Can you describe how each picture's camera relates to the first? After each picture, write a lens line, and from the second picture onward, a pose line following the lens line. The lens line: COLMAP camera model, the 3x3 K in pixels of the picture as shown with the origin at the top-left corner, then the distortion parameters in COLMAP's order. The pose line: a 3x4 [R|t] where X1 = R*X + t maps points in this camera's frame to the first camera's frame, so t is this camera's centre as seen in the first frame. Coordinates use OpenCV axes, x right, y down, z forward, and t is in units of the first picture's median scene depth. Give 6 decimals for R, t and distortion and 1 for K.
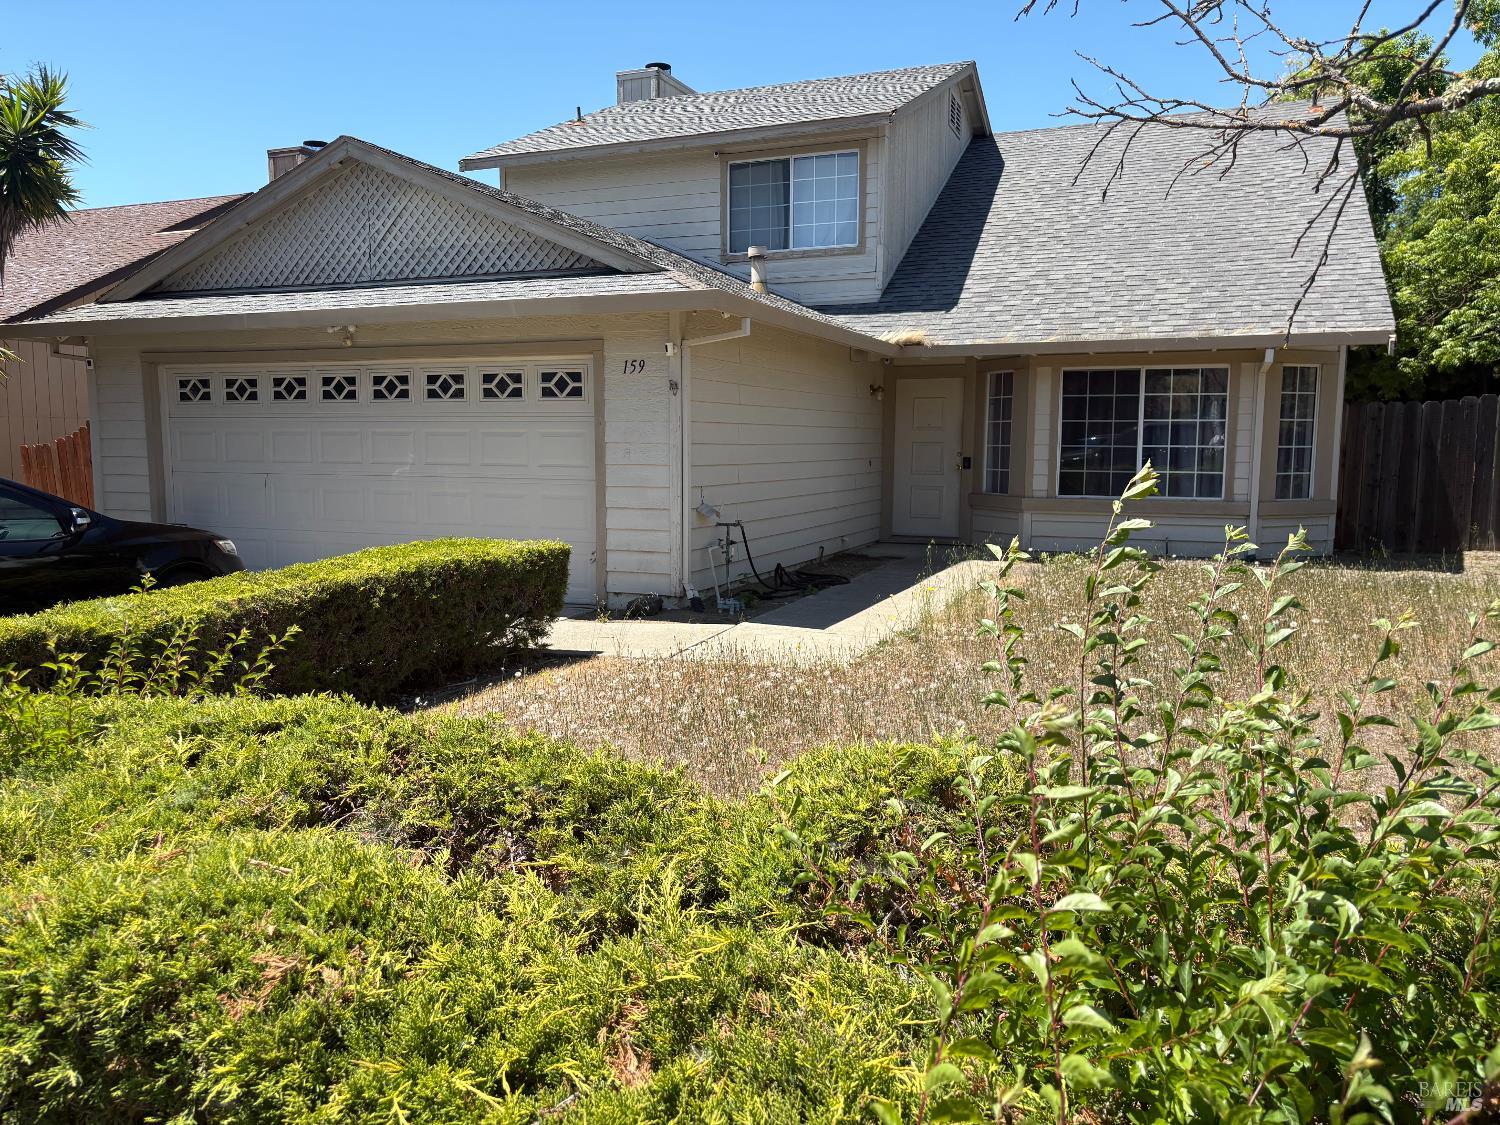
lens RADIAL K [[1110.6, 0, 750.2], [0, 1110.6, 567.1], [0, 0, 1]] dist [0.002159, -0.008458]
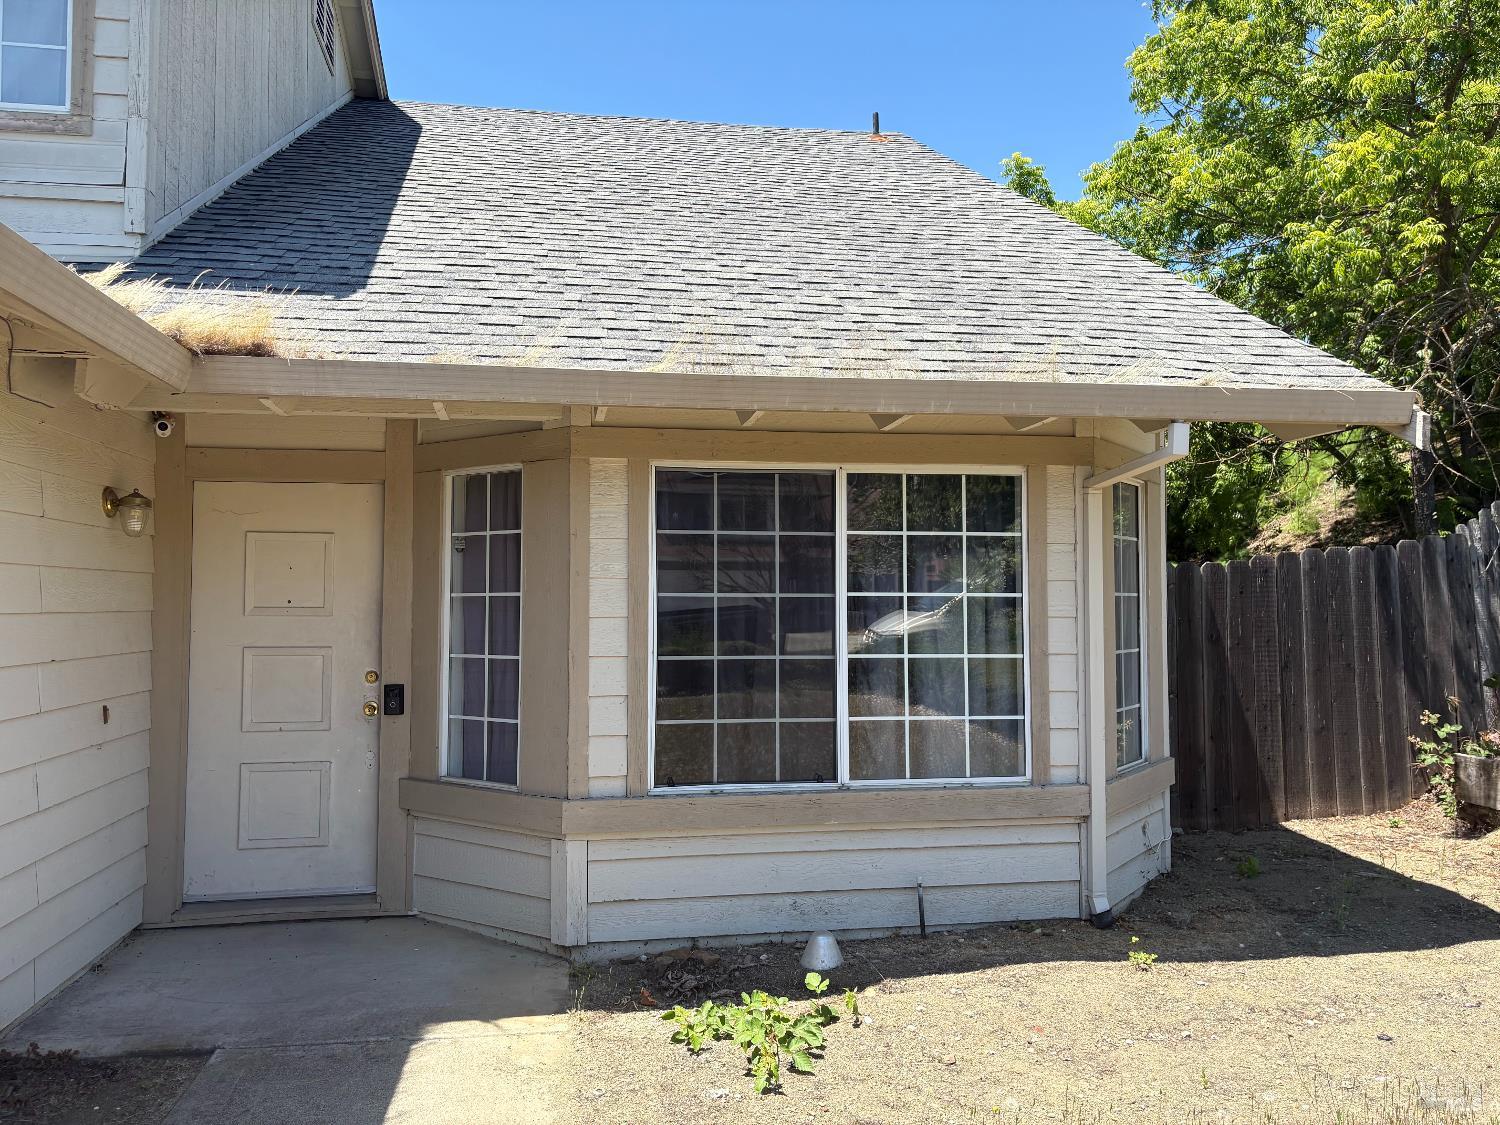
lens RADIAL K [[1110.6, 0, 756.2], [0, 1110.6, 589.5], [0, 0, 1]] dist [0.002159, -0.008458]
pose [[0.841231, 0.006898, 0.540633, 0.094659], [0.064584, 0.991477, -0.113144, -0.083268], [-0.536805, 0.130096, 0.833616, 0.626036]]
